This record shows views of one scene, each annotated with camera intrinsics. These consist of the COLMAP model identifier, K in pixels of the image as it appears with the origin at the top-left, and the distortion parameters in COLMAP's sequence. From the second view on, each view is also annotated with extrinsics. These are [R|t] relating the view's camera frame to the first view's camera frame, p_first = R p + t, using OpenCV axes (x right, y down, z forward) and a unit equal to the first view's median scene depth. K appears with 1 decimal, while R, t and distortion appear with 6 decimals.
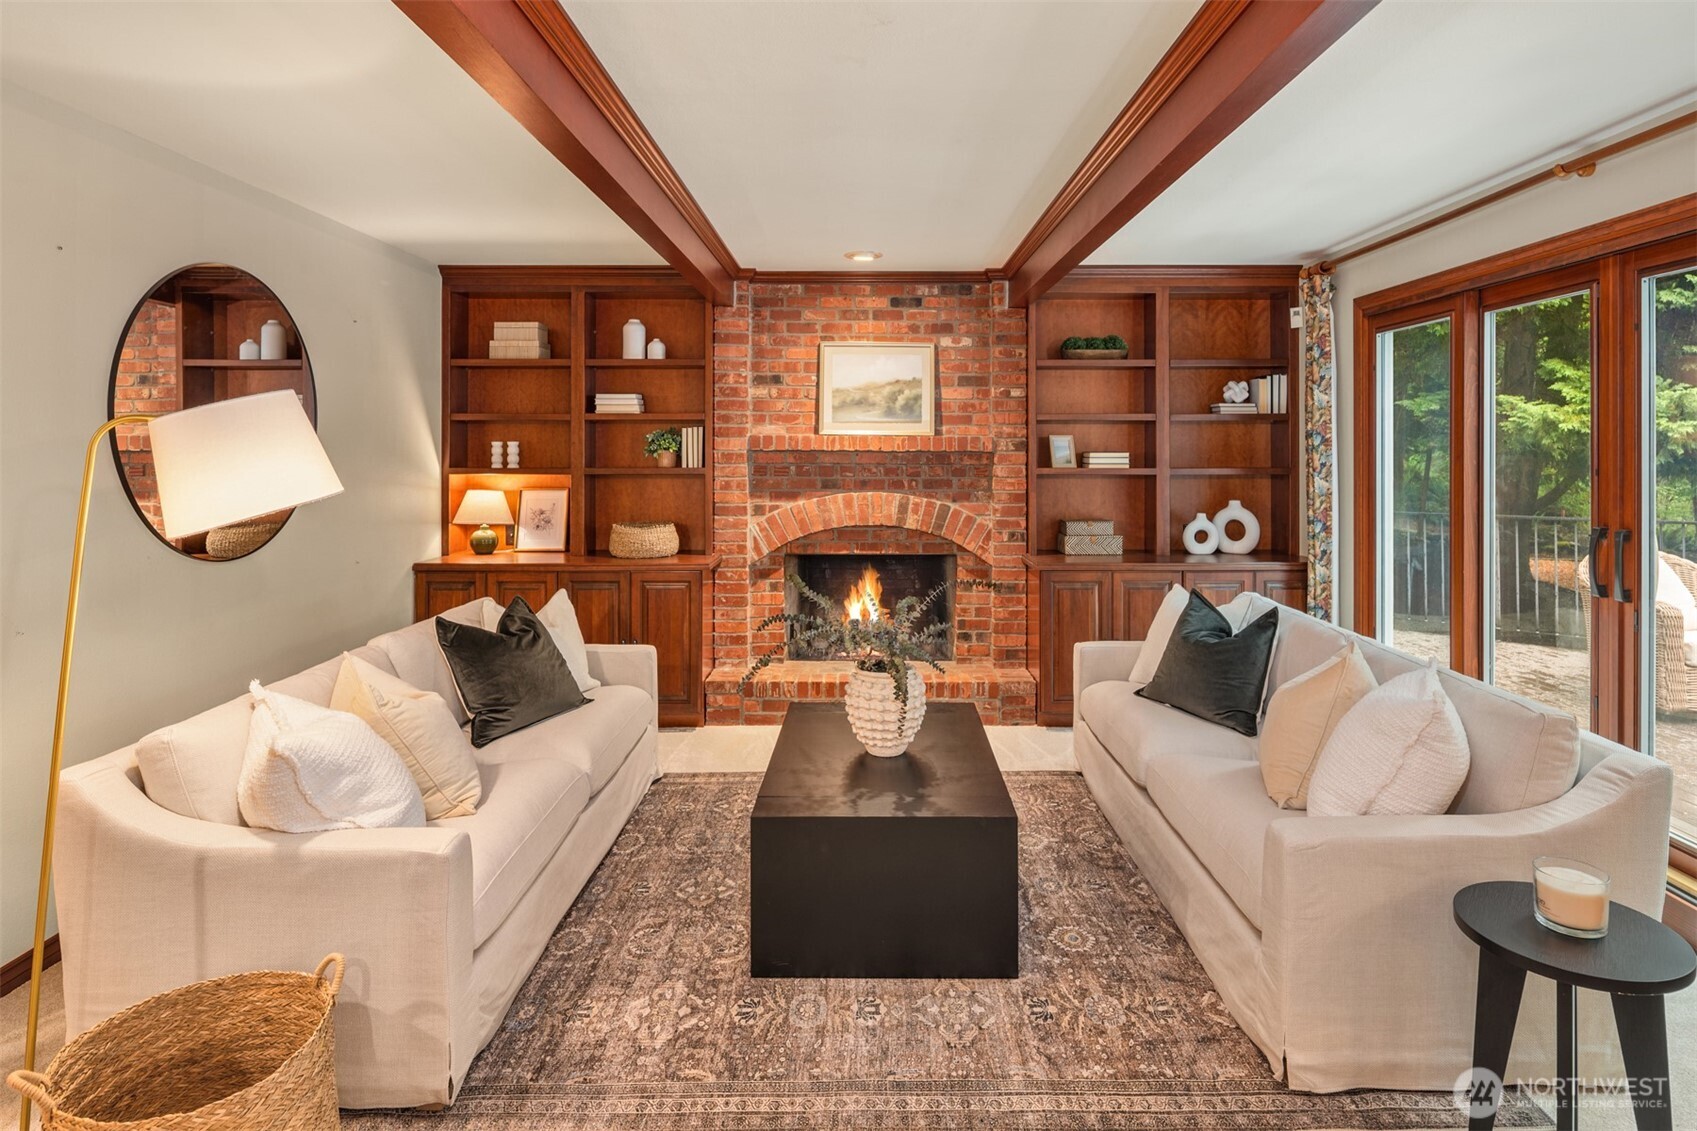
lens RADIAL K [[951.4, 0, 874.8], [0, 951.4, 423.6], [0, 0, 1]] dist [-0.002470, -0.000139]
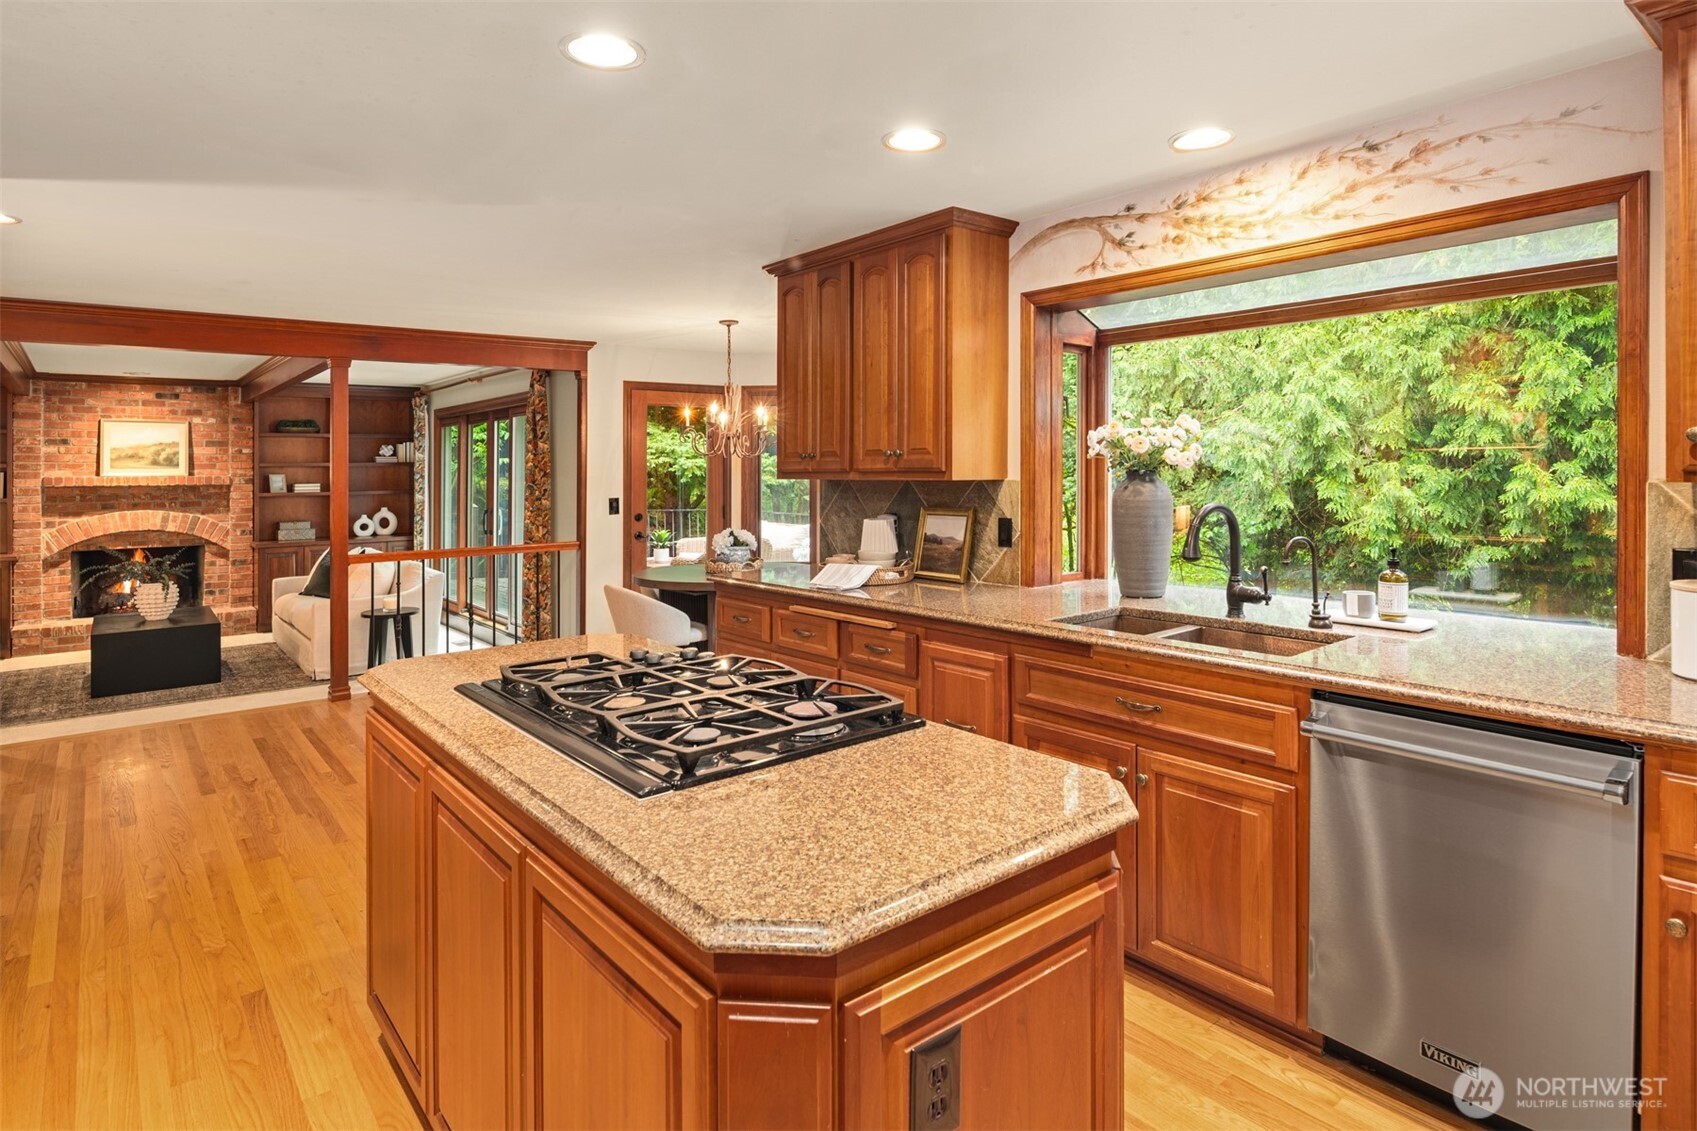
lens RADIAL K [[912.1, 0, 891.2], [0, 912.1, 454.7], [0, 0, 1]] dist [0.002159, -0.008969]
pose [[0.761071, 0.000520, 0.648668, -0.036742], [-0.007410, 0.999941, 0.007893, -0.047247], [-0.648626, -0.010813, 0.761030, -1.053148]]
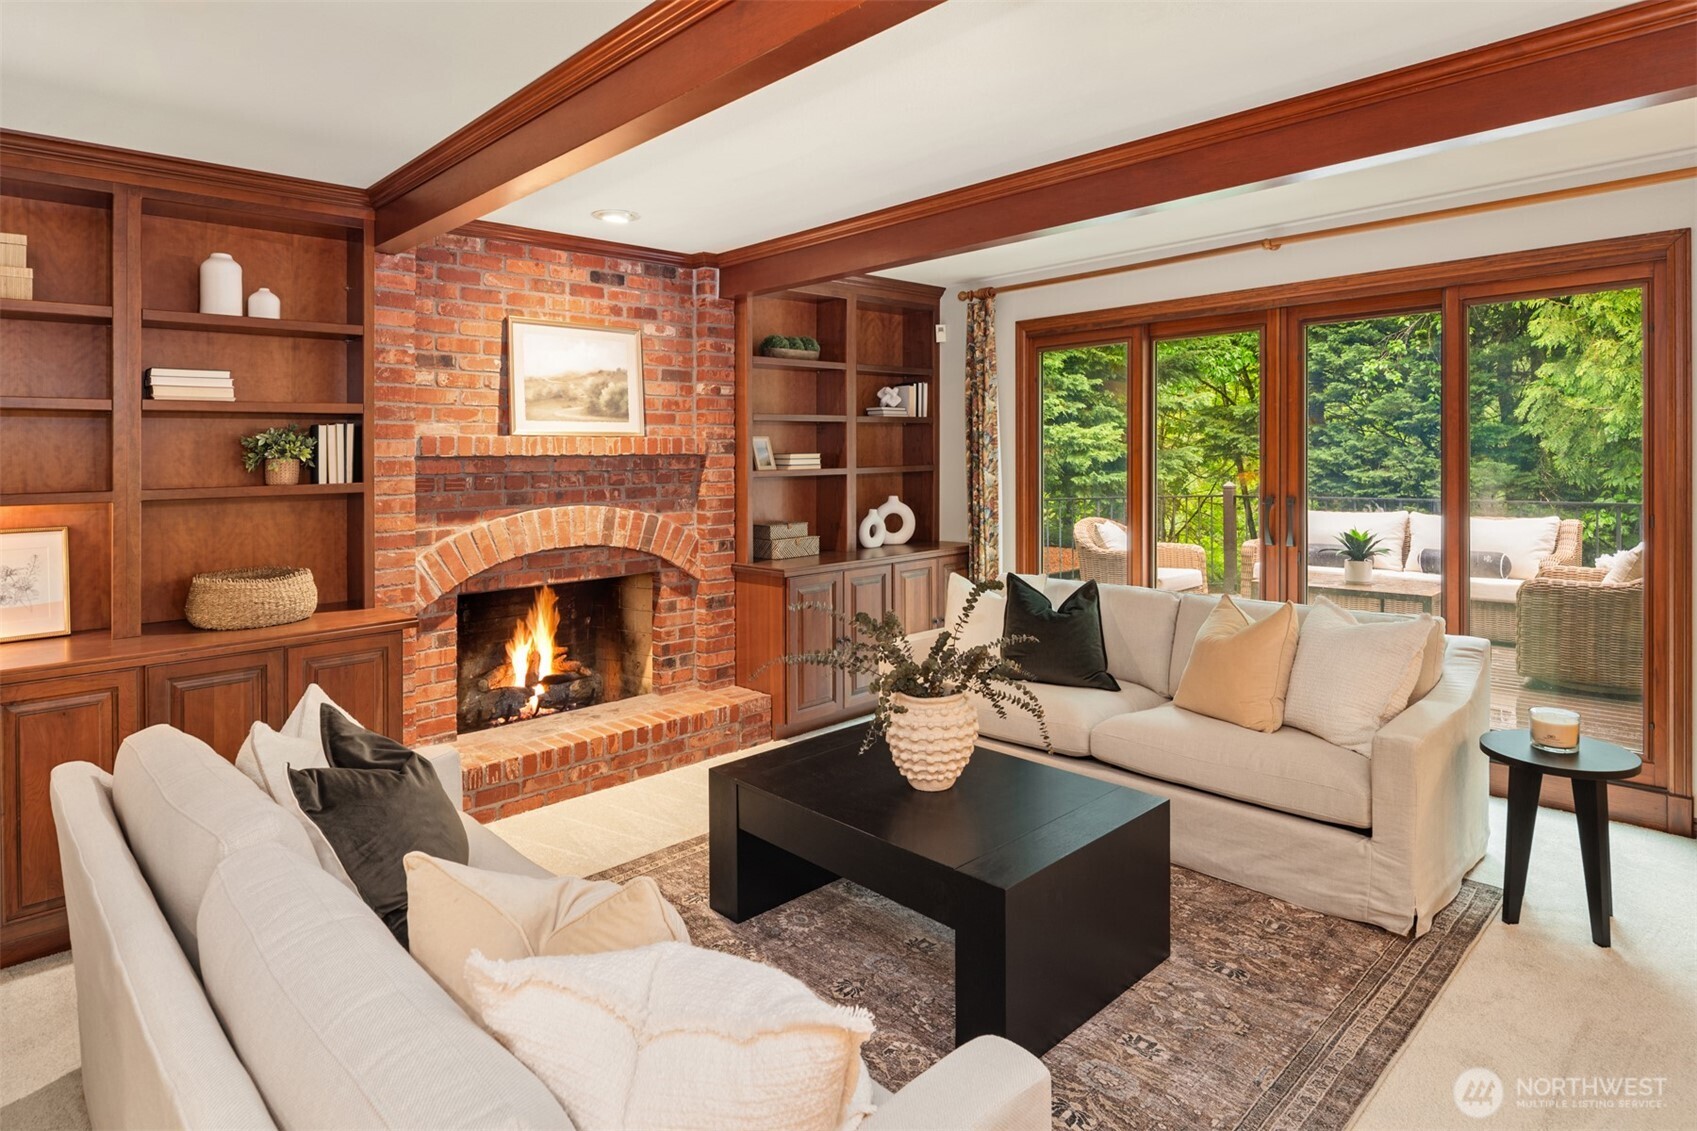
lens RADIAL K [[925.3, 0, 892.7], [0, 925.3, 438.6], [0, 0, 1]] dist [0.000424, -0.001281]
pose [[0.706565, -0.001422, 0.707647, -0.371831], [-0.003296, 0.999981, 0.005300, 0.009036], [-0.707641, -0.006078, 0.706546, 0.244870]]
